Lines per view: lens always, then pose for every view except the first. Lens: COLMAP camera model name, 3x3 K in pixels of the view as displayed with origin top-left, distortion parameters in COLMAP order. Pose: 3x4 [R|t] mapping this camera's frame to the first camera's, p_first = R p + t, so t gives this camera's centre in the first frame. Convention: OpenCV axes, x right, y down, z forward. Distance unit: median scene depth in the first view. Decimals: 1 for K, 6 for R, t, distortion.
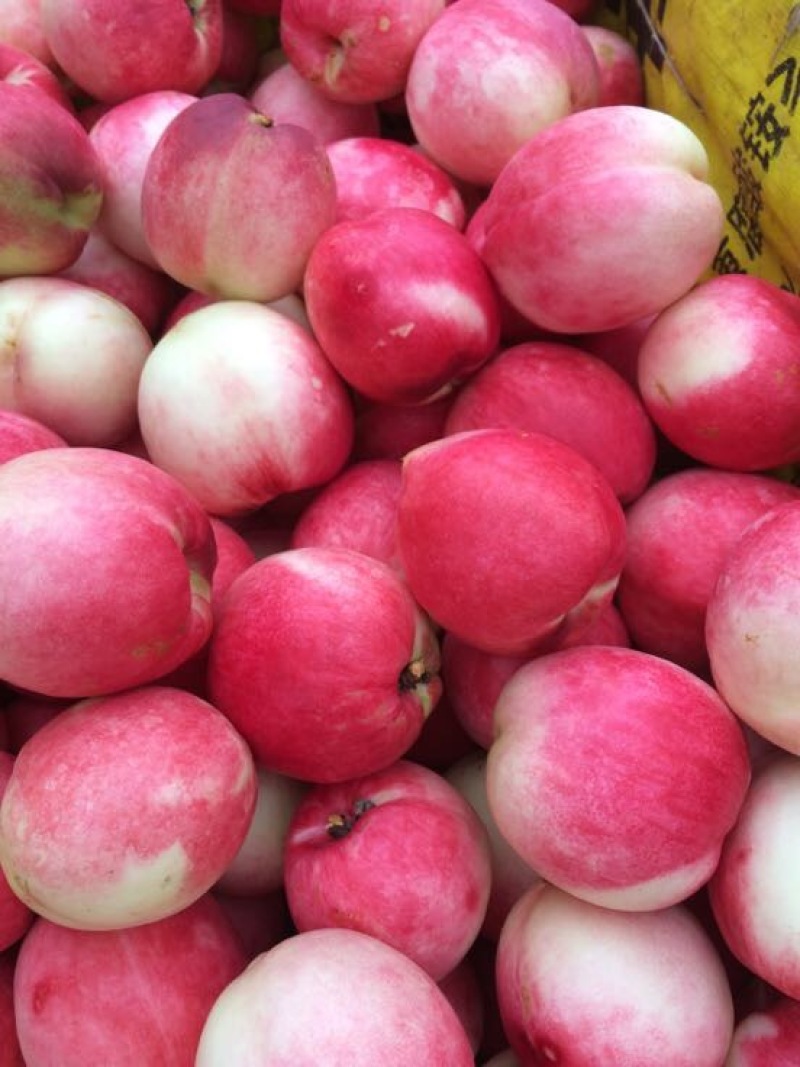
lens RADIAL K [[958.8, 0, 400.0], [0, 958.8, 533.5], [0, 0, 1]] dist [0.066888, -0.153333]
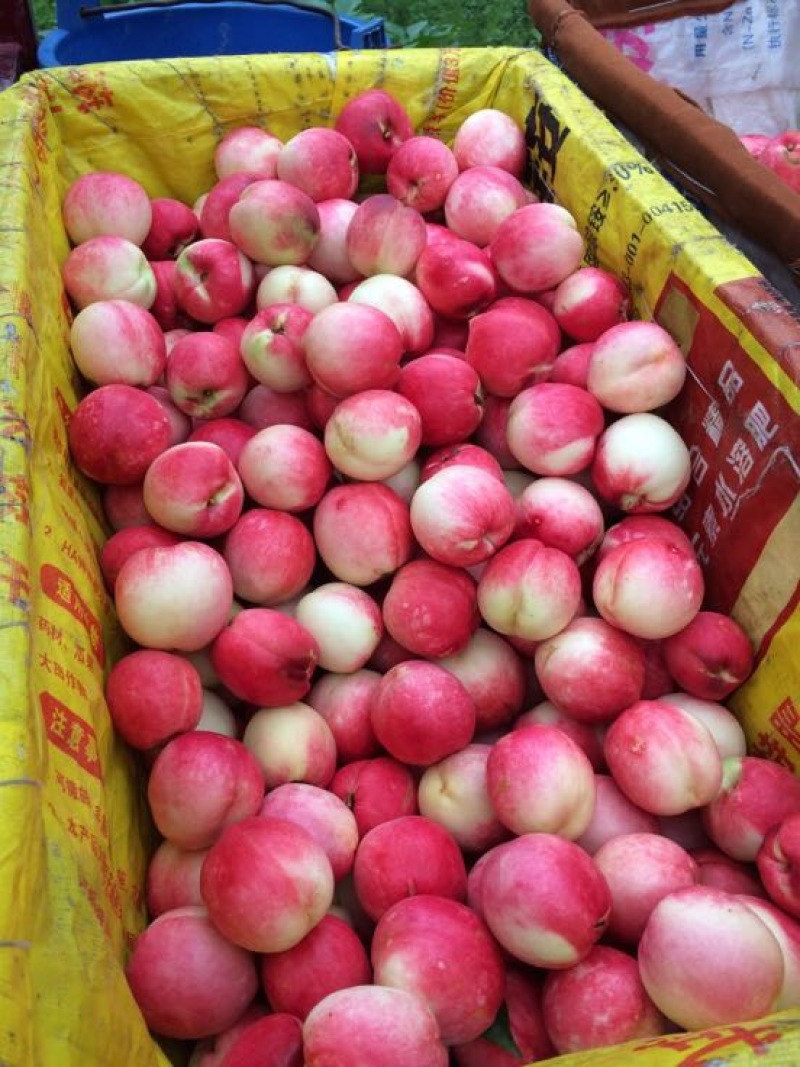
lens RADIAL K [[958.8, 0, 400.0], [0, 958.8, 533.5], [0, 0, 1]] dist [0.066888, -0.153333]
pose [[0.990294, 0.013664, 0.138316, -0.482875], [0.014723, 0.979244, -0.202150, 0.911299], [-0.138208, 0.202225, 0.969538, -1.243967]]
